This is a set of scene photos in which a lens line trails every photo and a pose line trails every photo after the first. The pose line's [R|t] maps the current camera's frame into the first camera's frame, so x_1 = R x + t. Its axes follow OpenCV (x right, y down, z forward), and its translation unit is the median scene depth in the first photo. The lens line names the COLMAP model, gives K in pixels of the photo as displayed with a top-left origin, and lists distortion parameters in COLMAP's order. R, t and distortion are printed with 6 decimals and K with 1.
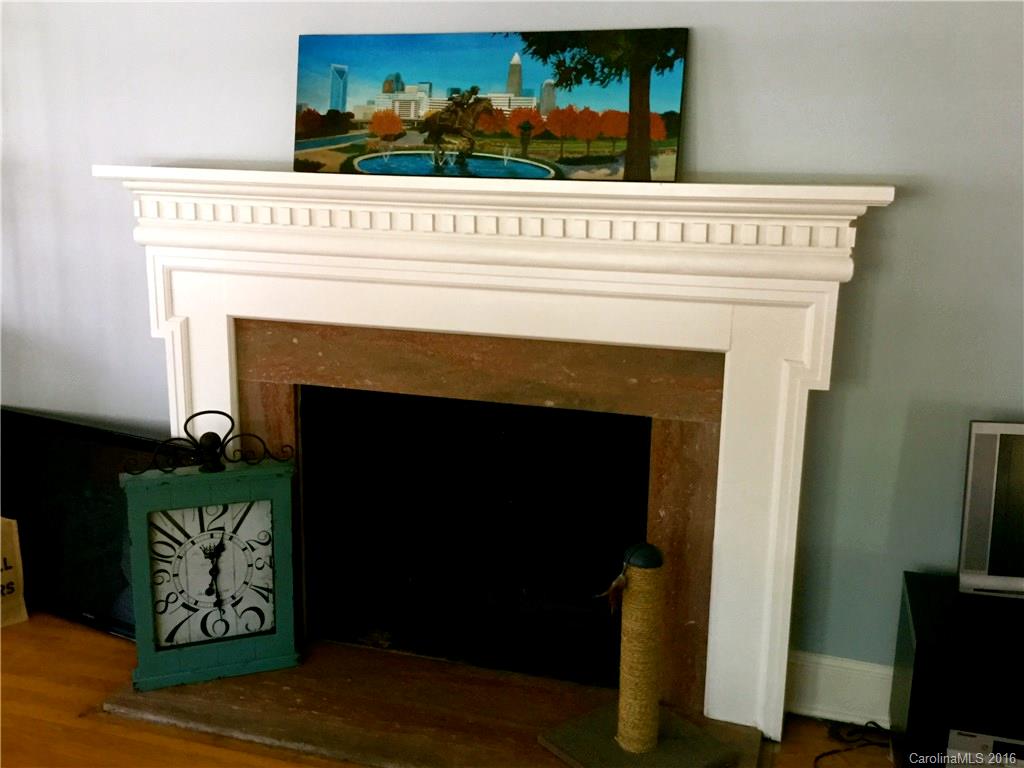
lens RADIAL K [[946.2, 0, 512.1], [0, 946.2, 408.6], [0, 0, 1]] dist [0.118733, -0.005234]
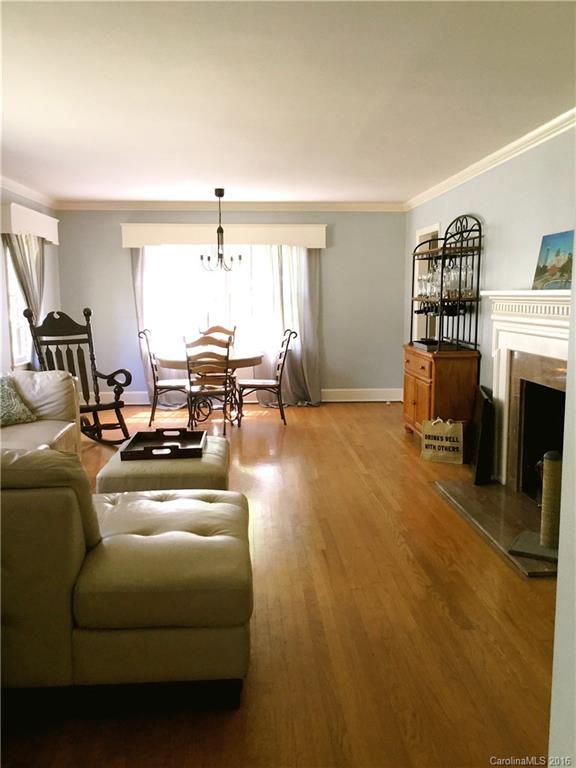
lens RADIAL K [[709.7, 0, 288.0], [0, 709.7, 384.0], [0, 0, 1]] dist [0.118733, -0.005234]
pose [[0.350132, 0.096987, -0.931666, 1.241198], [-0.207200, 0.978006, 0.023943, 0.064465], [0.913496, 0.184658, 0.362527, -0.168366]]
